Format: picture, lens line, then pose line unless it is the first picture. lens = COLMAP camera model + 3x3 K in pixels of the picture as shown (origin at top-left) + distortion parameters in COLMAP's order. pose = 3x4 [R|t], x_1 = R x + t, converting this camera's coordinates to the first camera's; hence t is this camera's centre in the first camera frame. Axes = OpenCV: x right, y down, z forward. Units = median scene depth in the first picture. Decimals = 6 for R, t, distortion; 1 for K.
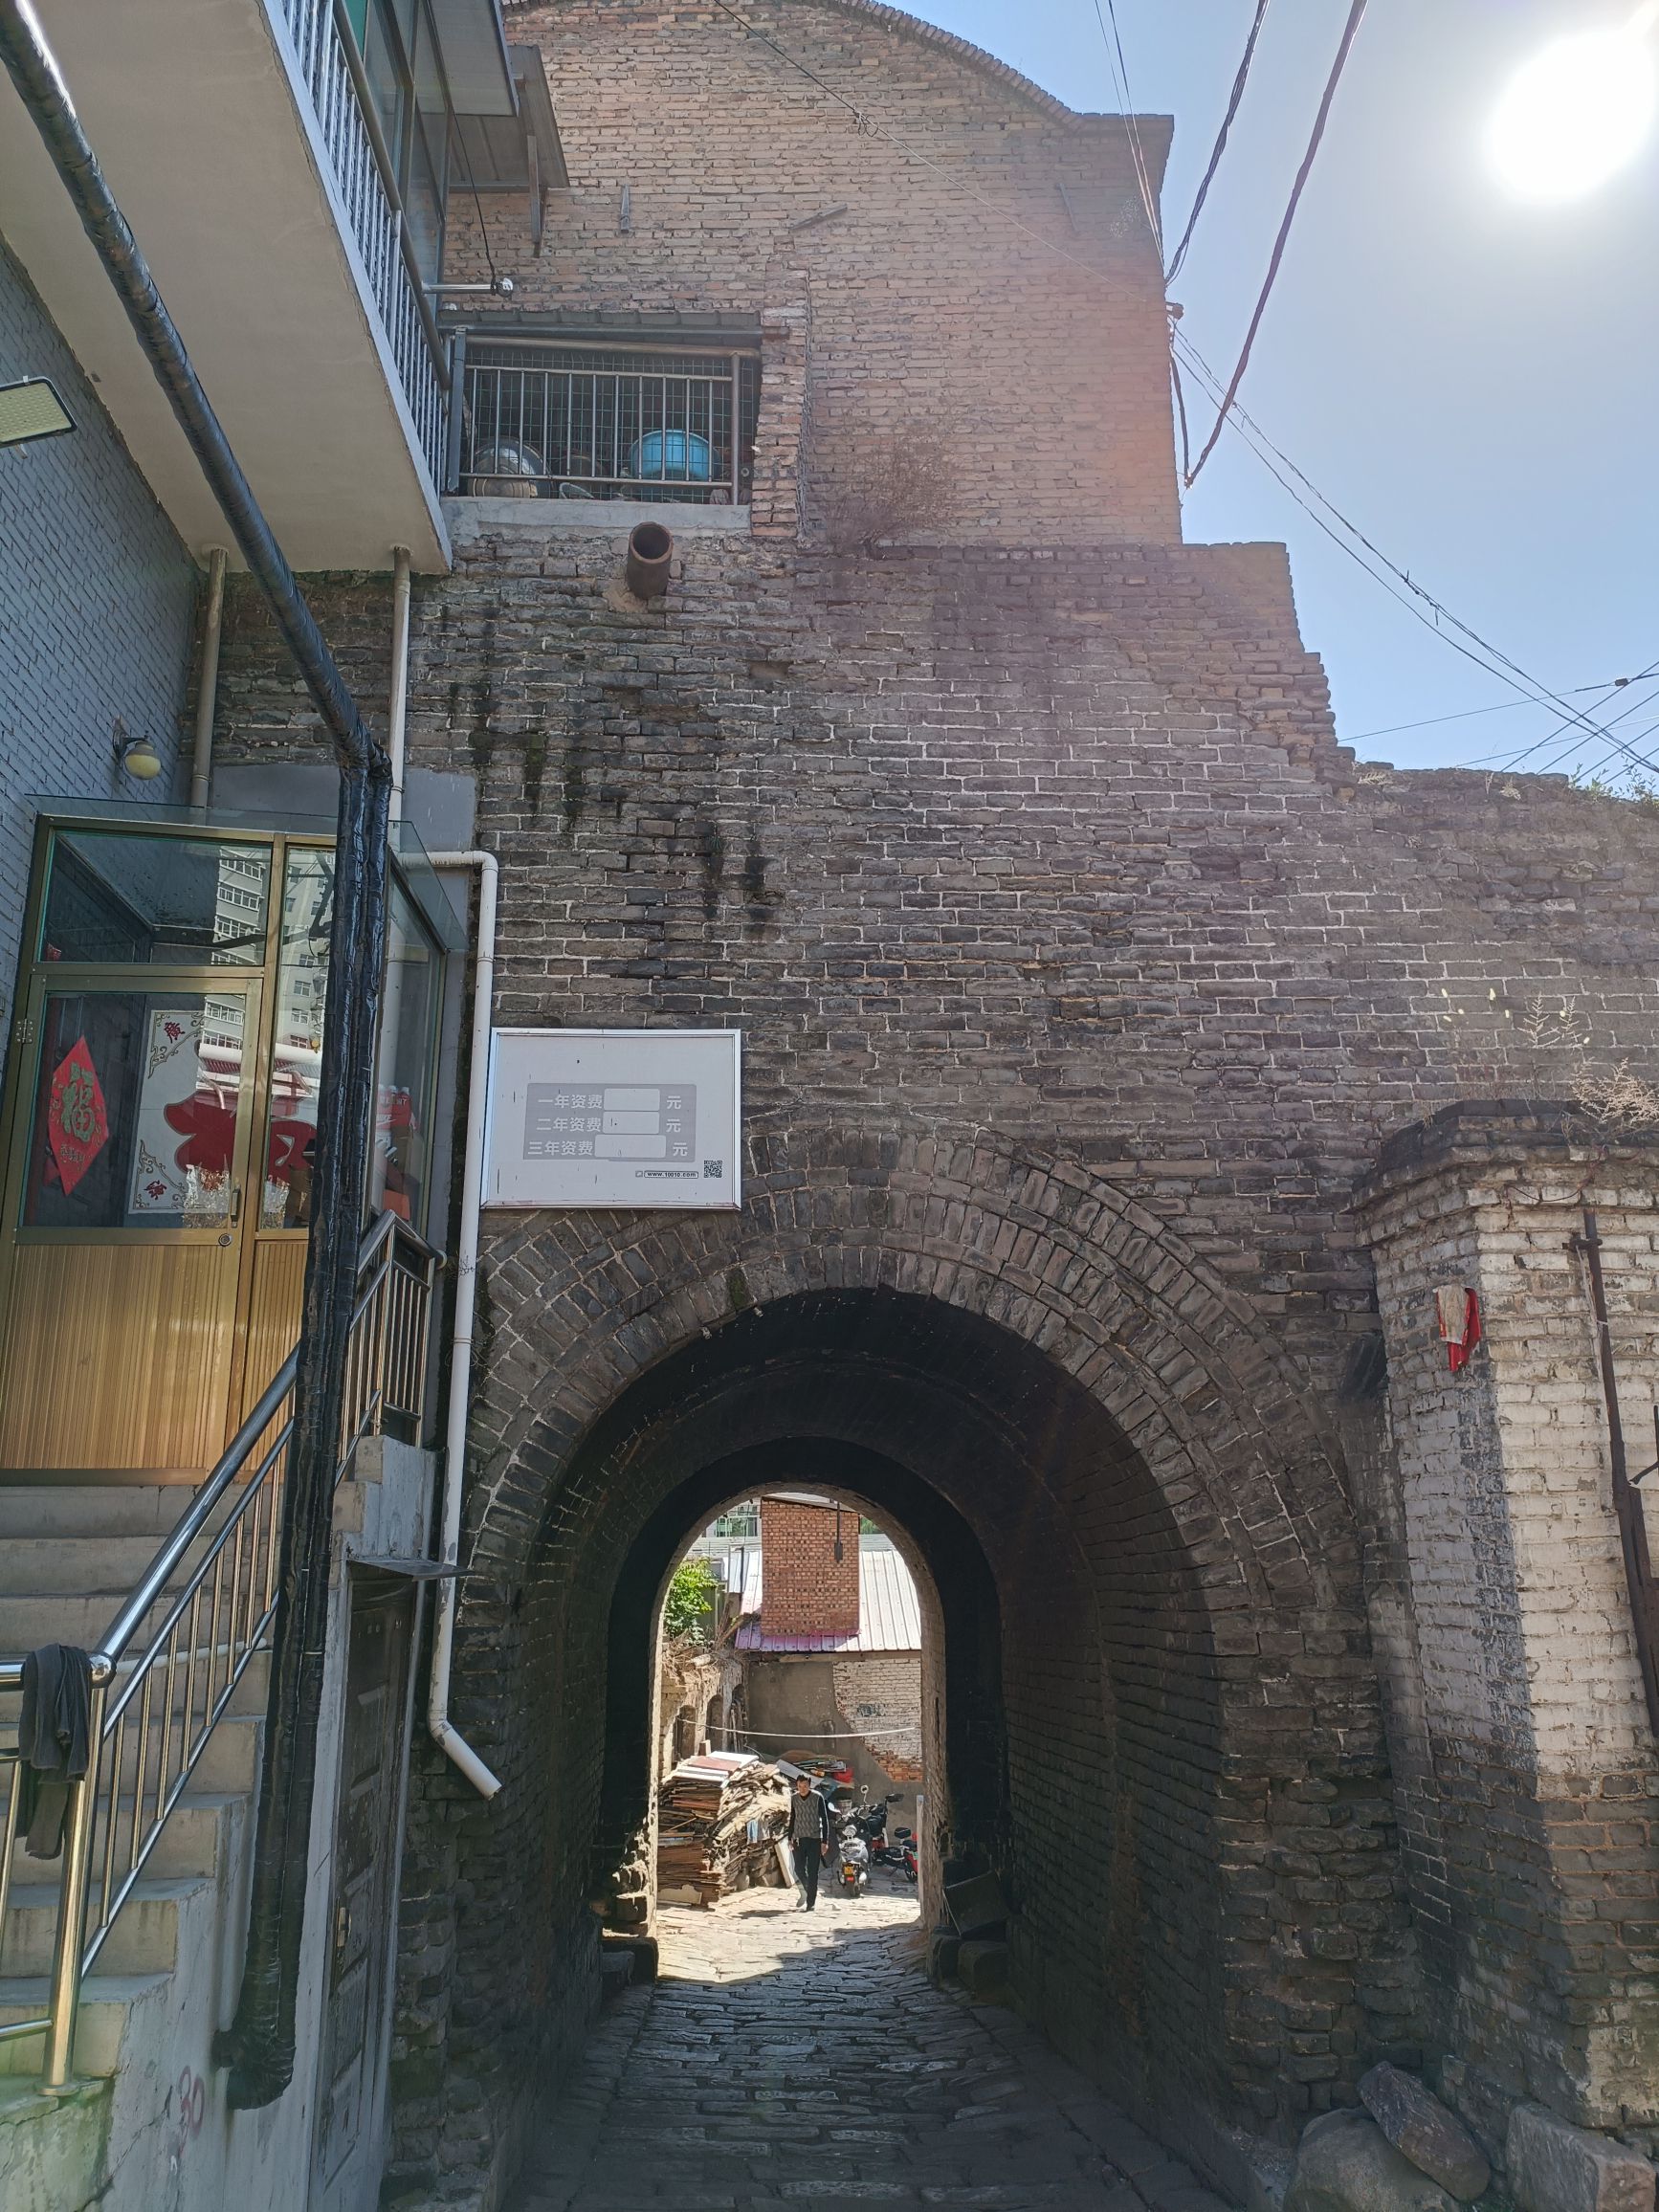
lens RADIAL K [[1647.1, 0, 829.5], [0, 1647.1, 1106.0], [0, 0, 1]] dist [0.049941, 0.002244]
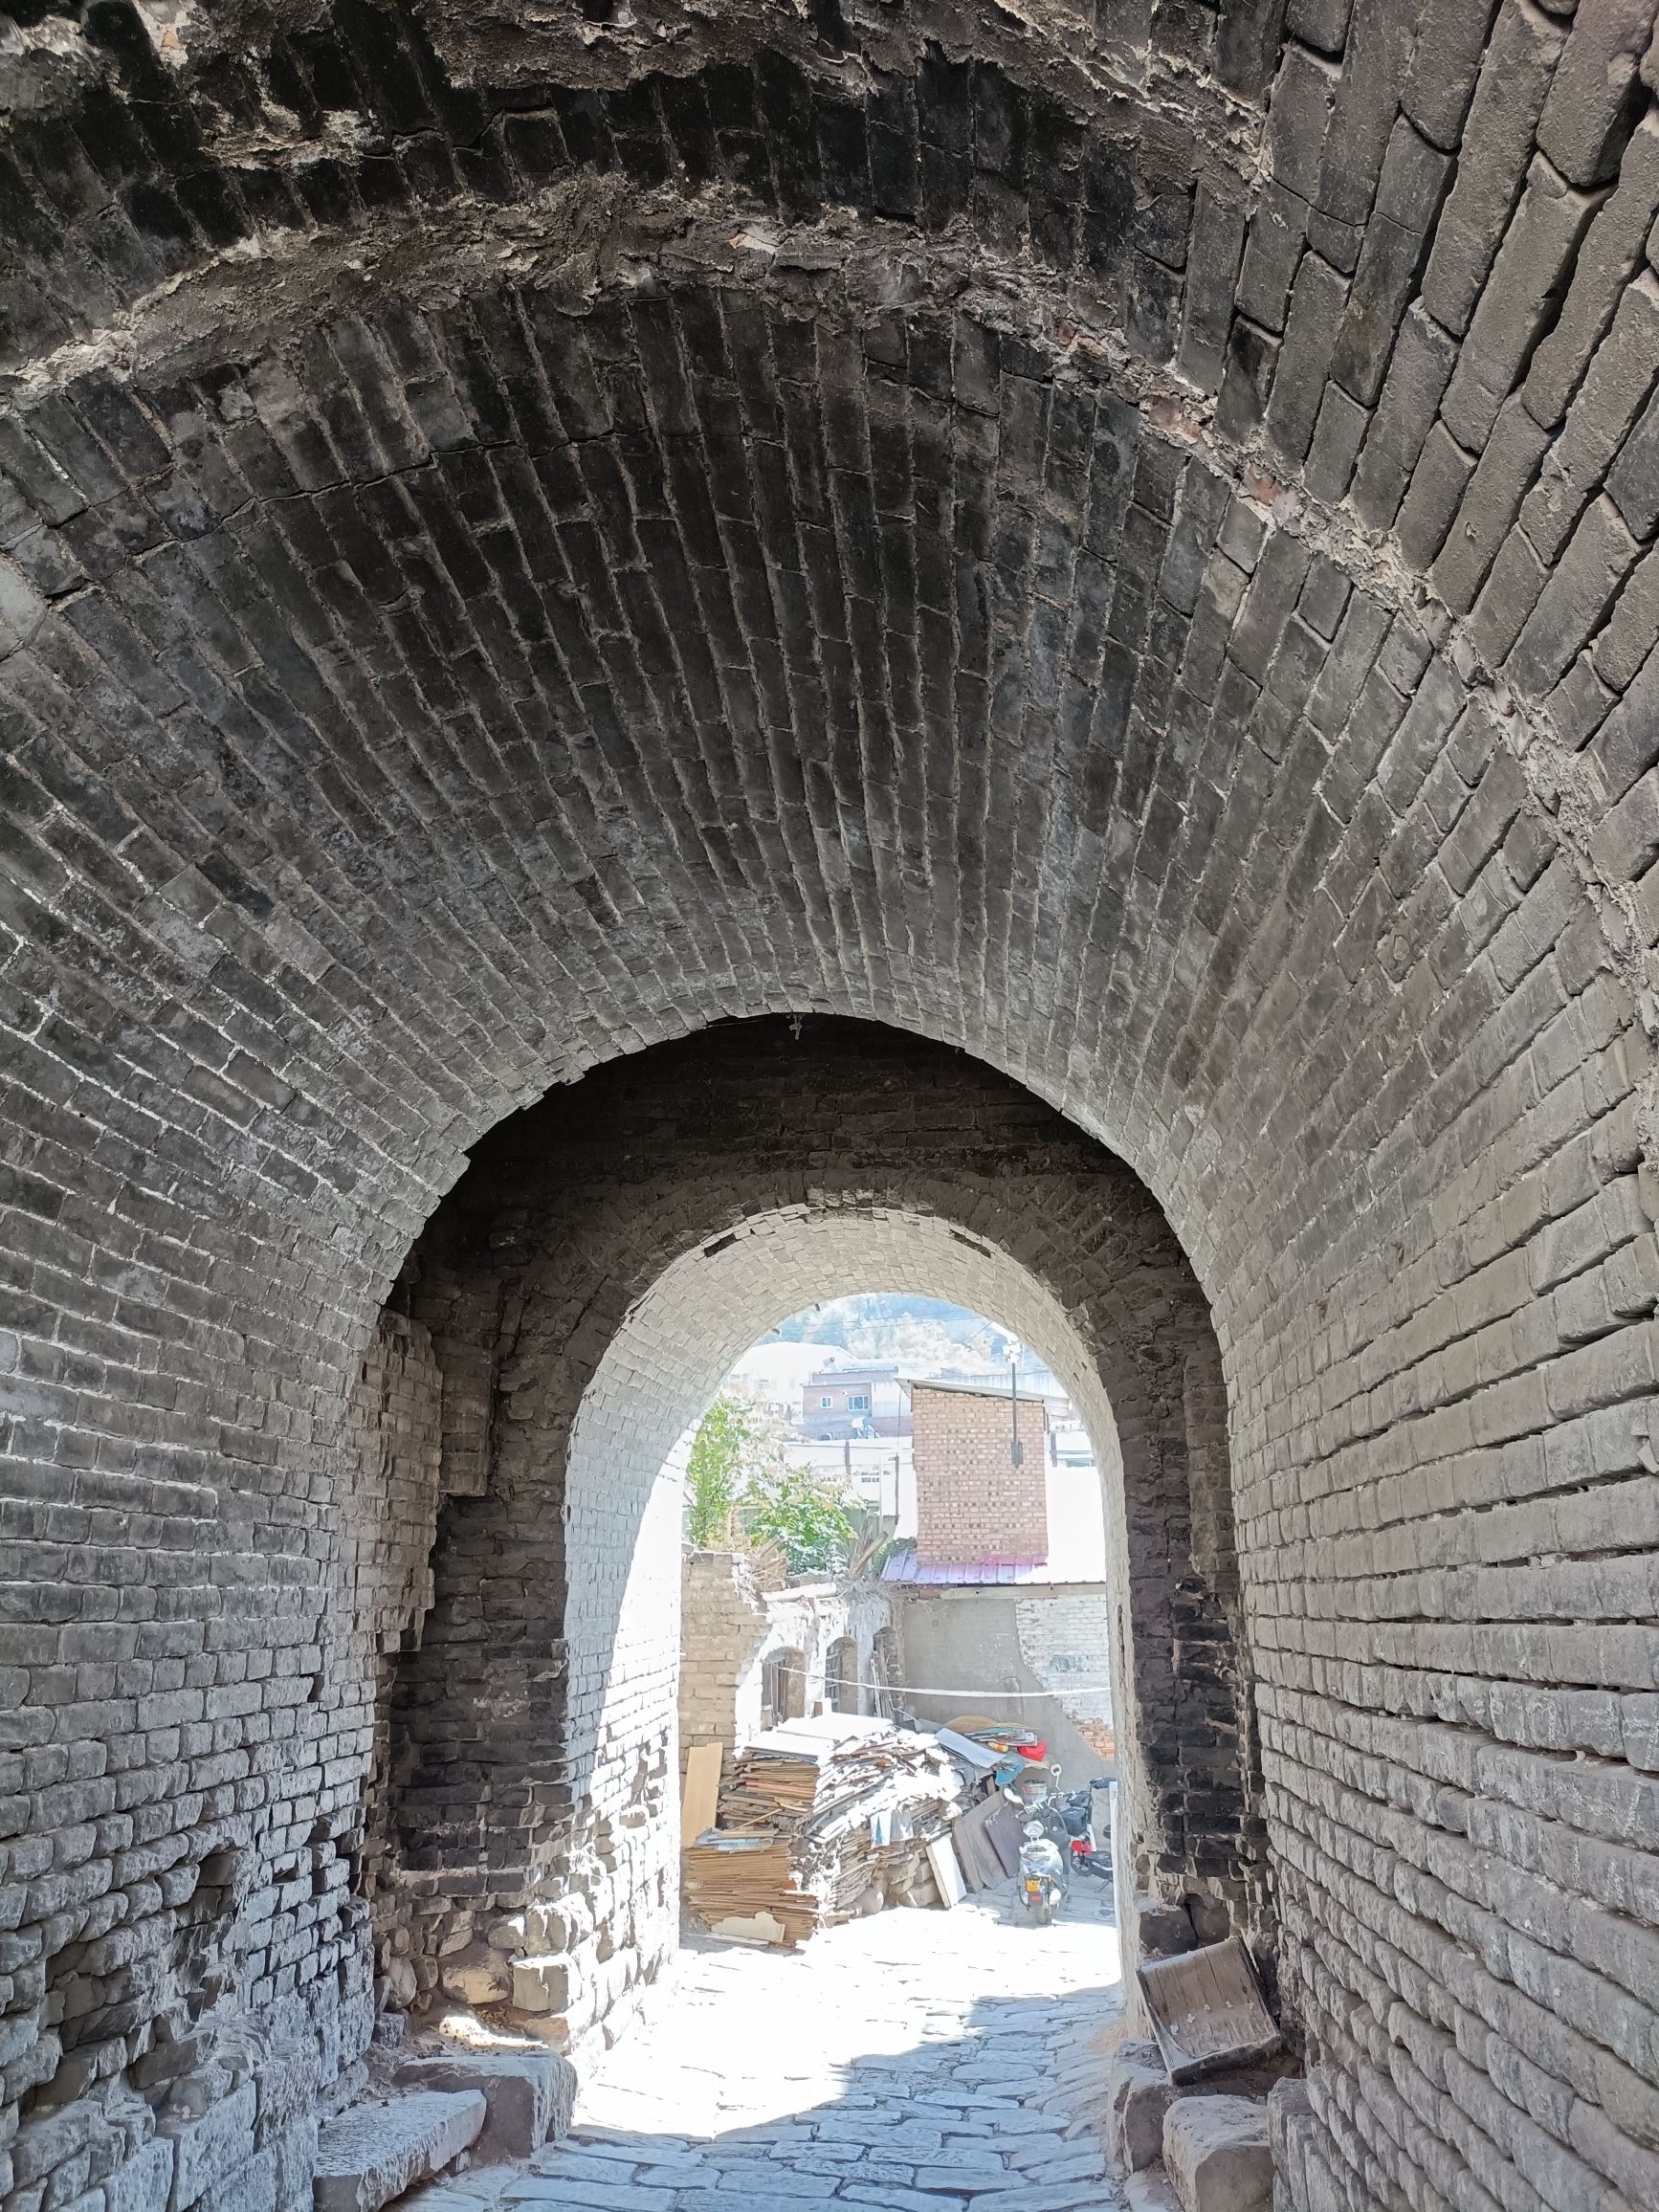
lens RADIAL K [[1647.1, 0, 829.5], [0, 1647.1, 1106.0], [0, 0, 1]] dist [0.049941, 0.002244]
pose [[0.990136, -0.040812, -0.134031, 0.035297], [0.042236, 0.999077, 0.007793, 0.130894], [0.133590, -0.013377, 0.990946, 0.318426]]
